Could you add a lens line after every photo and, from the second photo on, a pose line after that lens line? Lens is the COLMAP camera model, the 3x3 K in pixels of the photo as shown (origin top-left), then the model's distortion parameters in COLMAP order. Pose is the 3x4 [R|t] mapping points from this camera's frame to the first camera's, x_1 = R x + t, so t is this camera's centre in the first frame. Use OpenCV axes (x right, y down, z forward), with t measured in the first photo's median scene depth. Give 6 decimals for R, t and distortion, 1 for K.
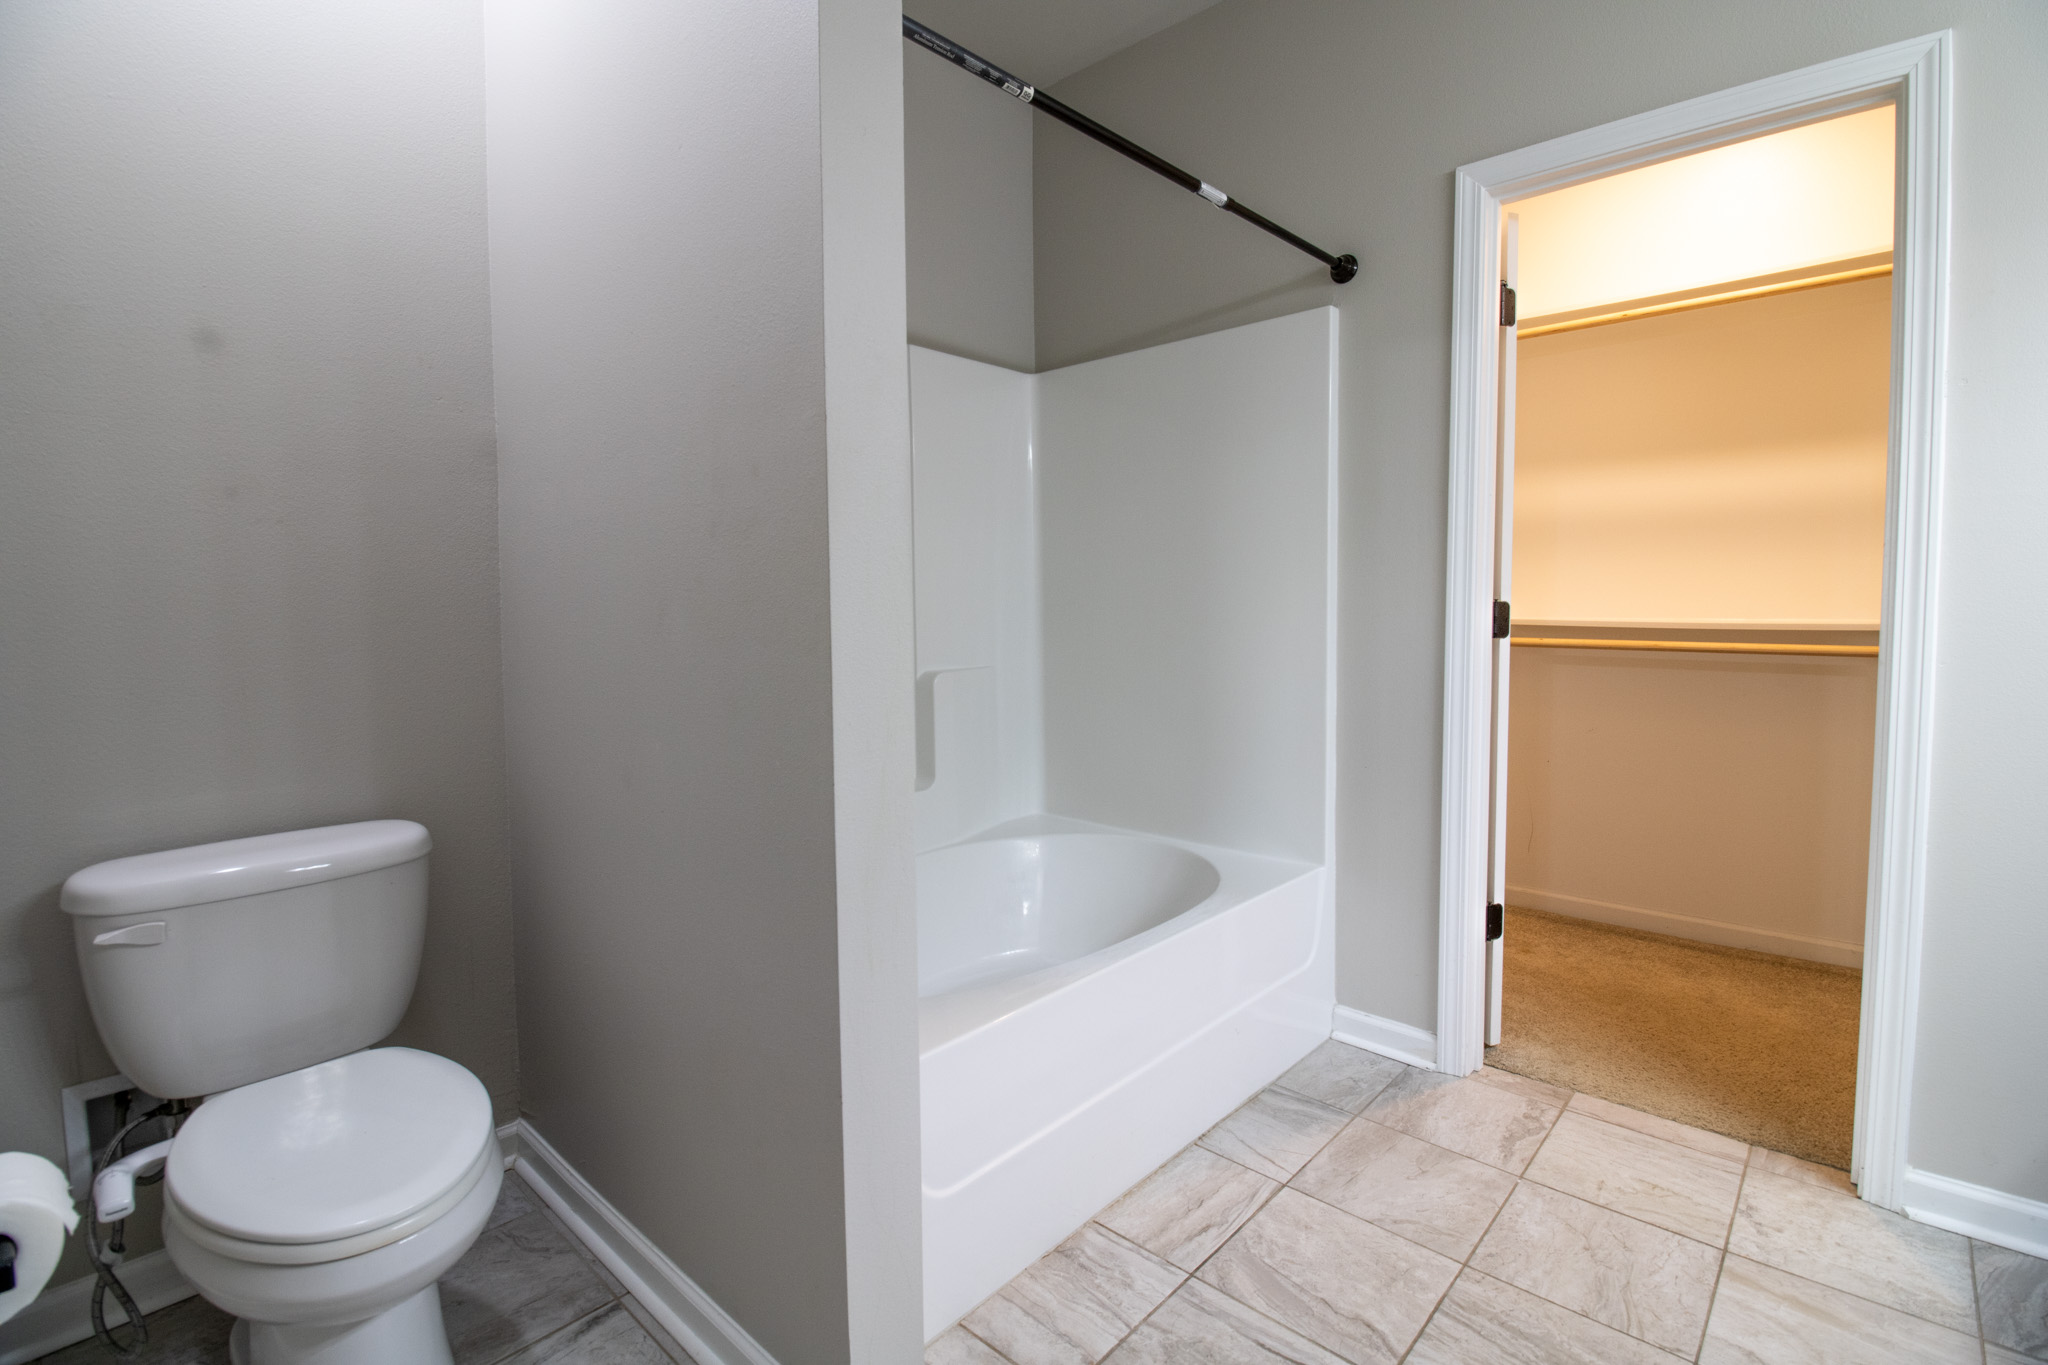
lens RADIAL K [[957.6, 0, 1025.7], [0, 957.6, 673.4], [0, 0, 1]] dist [-0.022230, -0.002655]
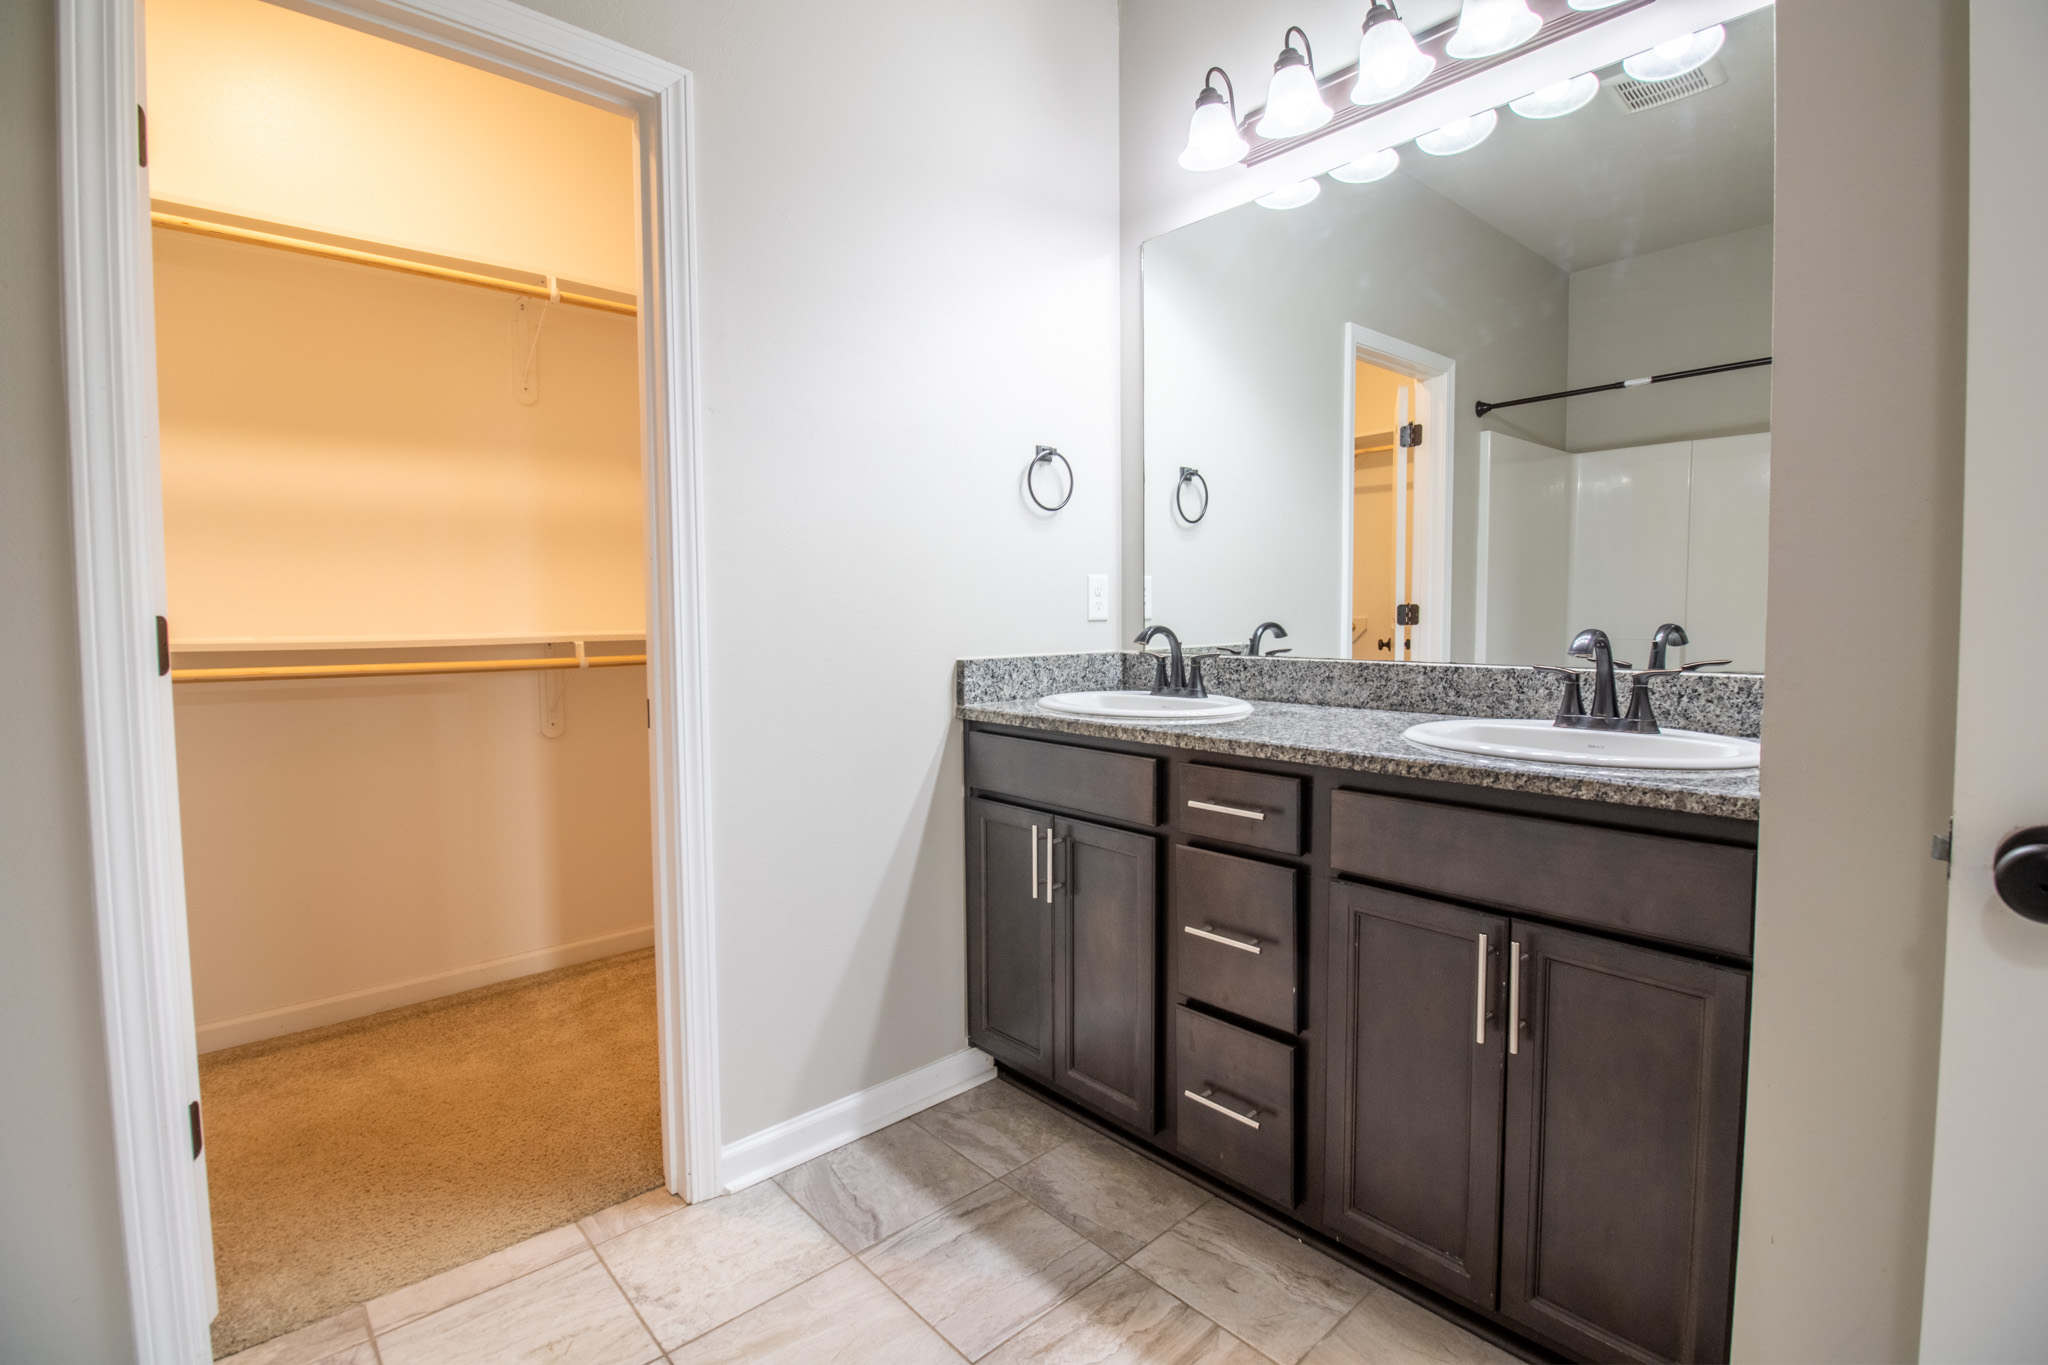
lens RADIAL K [[957.6, 0, 1004.2], [0, 957.6, 648.1], [0, 0, 1]] dist [-0.022230, -0.002655]
pose [[0.098927, -0.035608, 0.994457, -0.056637], [0.085630, 0.995957, 0.027144, -0.027853], [-0.991404, 0.082470, 0.101577, 0.460959]]
